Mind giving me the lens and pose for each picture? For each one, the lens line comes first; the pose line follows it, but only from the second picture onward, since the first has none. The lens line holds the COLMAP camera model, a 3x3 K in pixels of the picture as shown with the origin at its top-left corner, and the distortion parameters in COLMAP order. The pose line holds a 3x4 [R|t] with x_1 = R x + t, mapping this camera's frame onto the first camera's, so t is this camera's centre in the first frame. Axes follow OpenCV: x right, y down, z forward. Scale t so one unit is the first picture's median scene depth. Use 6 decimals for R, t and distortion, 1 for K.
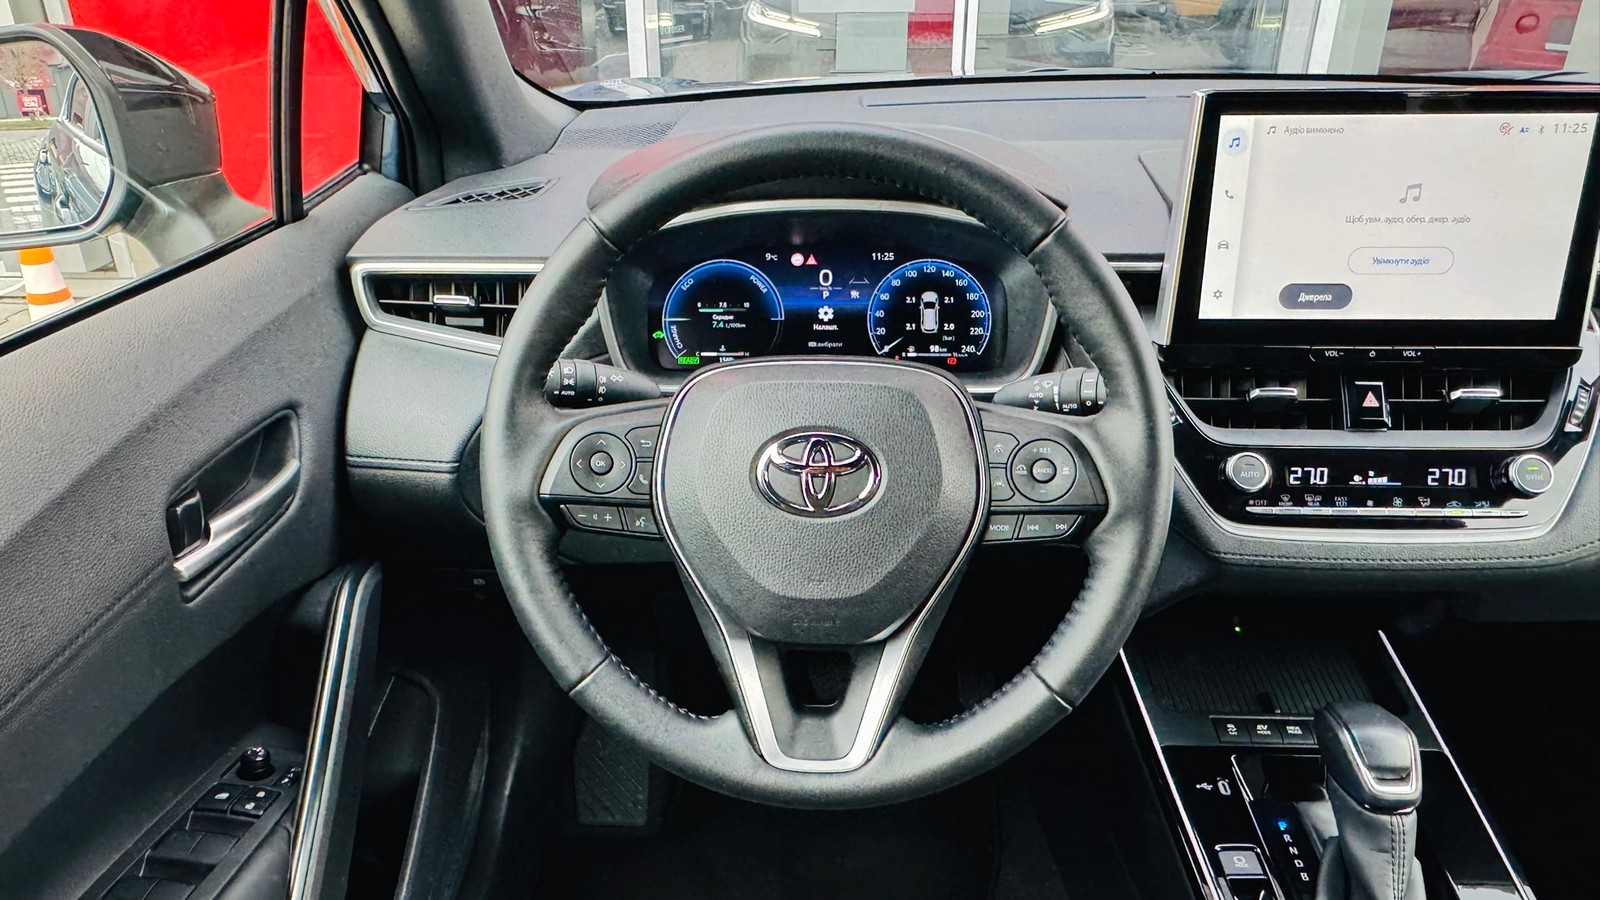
lens RADIAL K [[1118.8, 0, 800.0], [0, 1118.8, 450.0], [0, 0, 1]] dist [-0.002772, 0.001719]
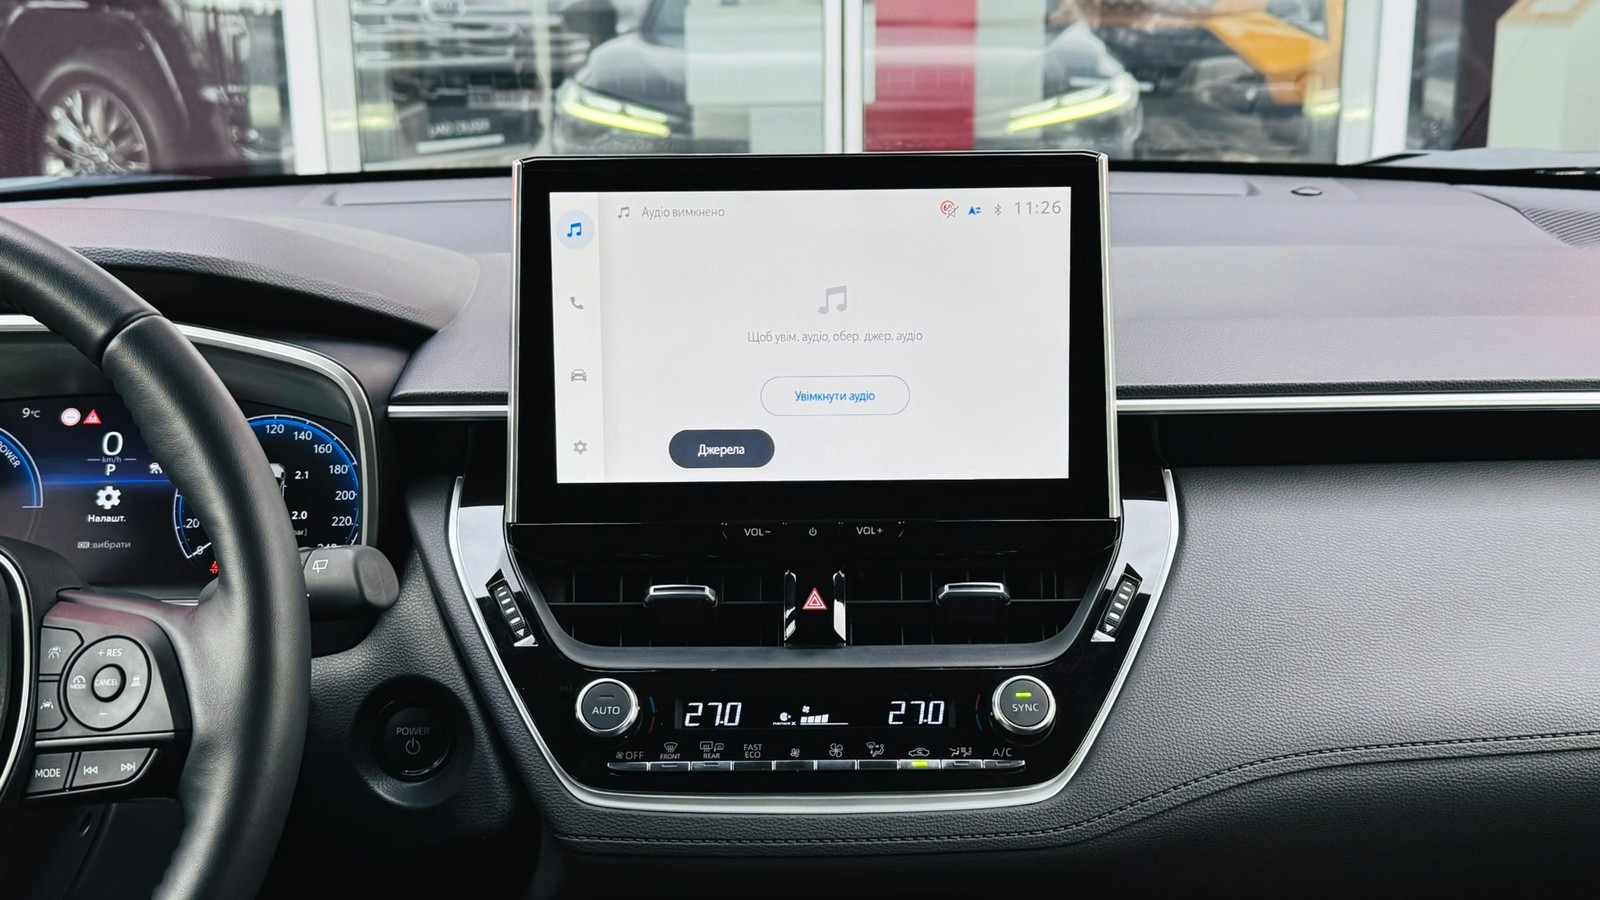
lens RADIAL K [[1887.4, 0, 800.0], [0, 1887.4, 450.0], [0, 0, 1]] dist [0.178222, -0.370676]
pose [[0.999128, -0.007715, 0.041034, 0.380327], [0.015450, 0.981337, -0.191676, 0.070469], [-0.038790, 0.192143, 0.980600, -0.110703]]
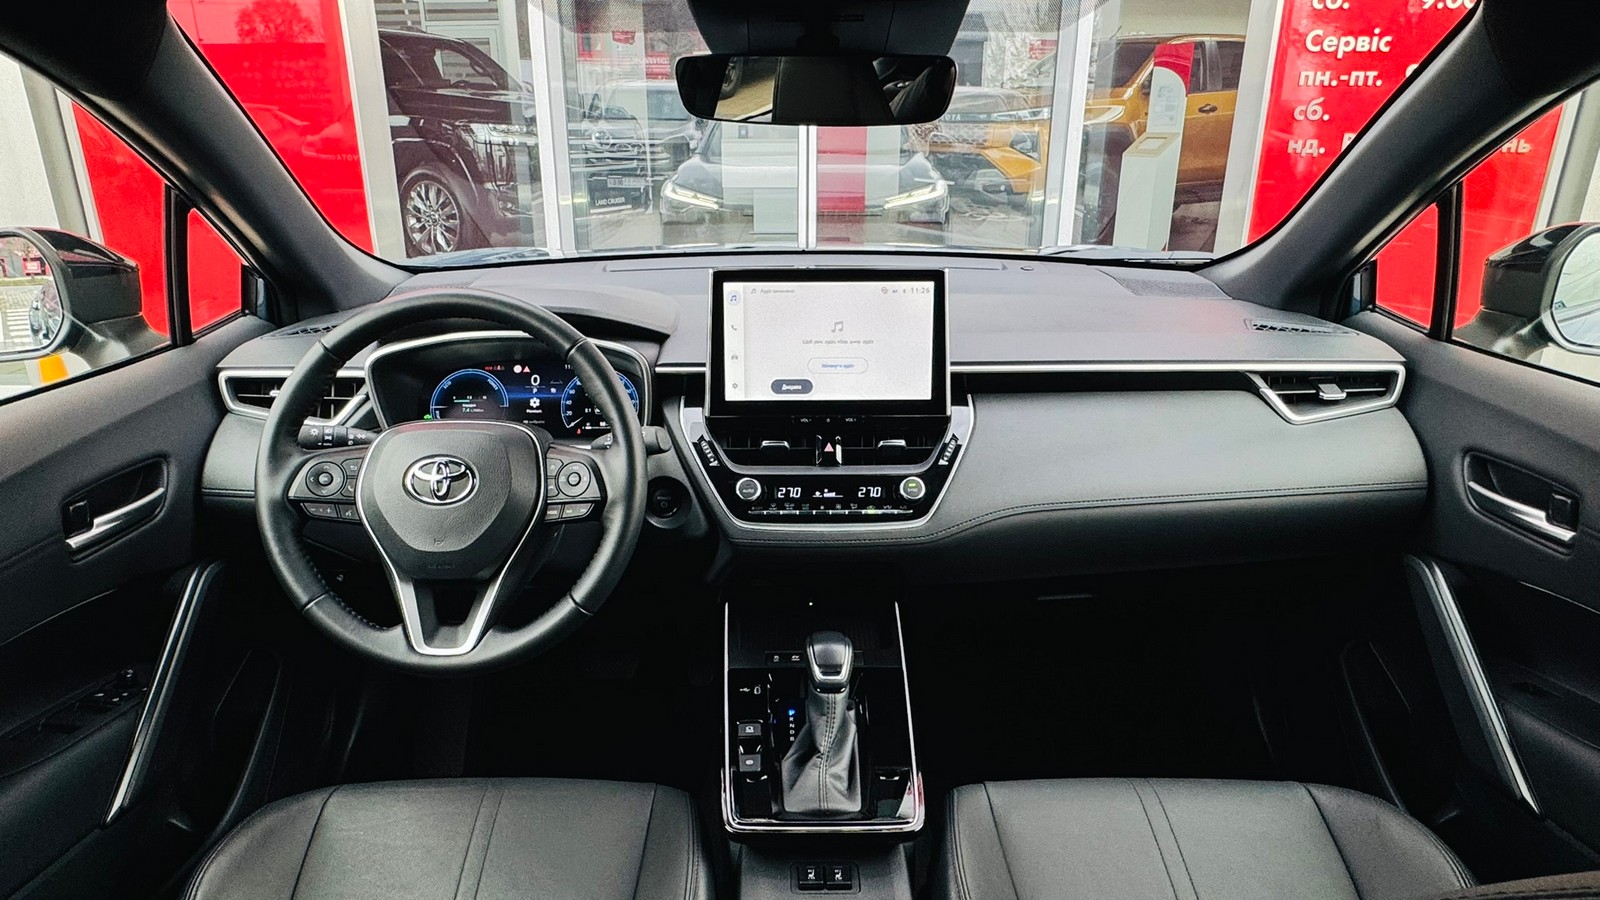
lens RADIAL K [[939.4, 0, 788.6], [0, 939.4, 446.8], [0, 0, 1]] dist [0.001543, -0.001061]
pose [[0.998485, -0.008696, 0.054334, 0.311279], [0.014162, 0.994781, -0.101041, 0.080299], [-0.053172, 0.101657, 0.993397, -0.334938]]
